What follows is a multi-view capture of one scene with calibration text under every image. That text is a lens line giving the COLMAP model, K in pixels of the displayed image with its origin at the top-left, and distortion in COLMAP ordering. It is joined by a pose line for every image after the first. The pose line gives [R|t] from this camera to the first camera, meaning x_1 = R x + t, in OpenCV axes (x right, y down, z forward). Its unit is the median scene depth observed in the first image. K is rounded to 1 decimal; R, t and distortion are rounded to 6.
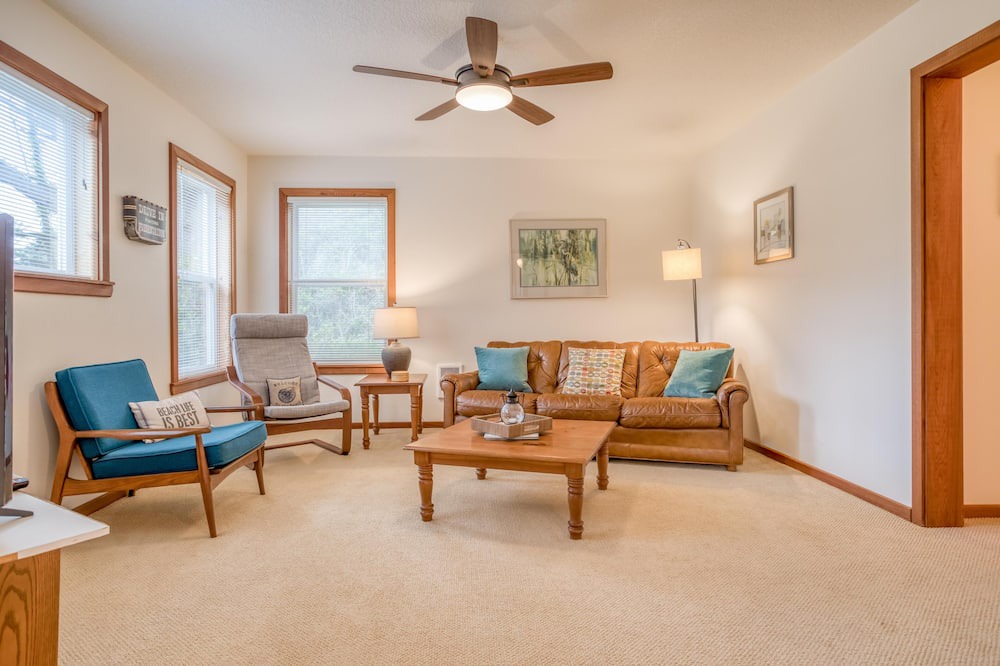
lens RADIAL K [[574.2, 0, 498.3], [0, 574.2, 318.7], [0, 0, 1]] dist [-0.060876, 0.068935]
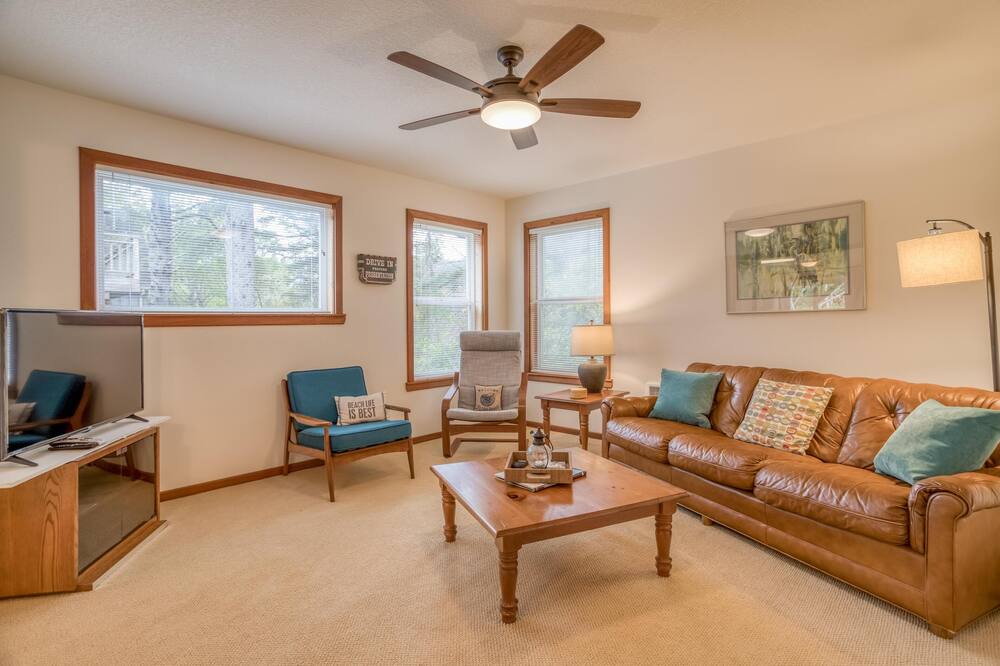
lens RADIAL K [[488.0, 0, 498.9], [0, 488.0, 327.4], [0, 0, 1]] dist [-0.065515, 0.037820]
pose [[0.675378, 0.009769, -0.737407, 0.387707], [0.007197, 0.999777, 0.019837, -0.037229], [0.737437, -0.018705, 0.675157, 0.312731]]
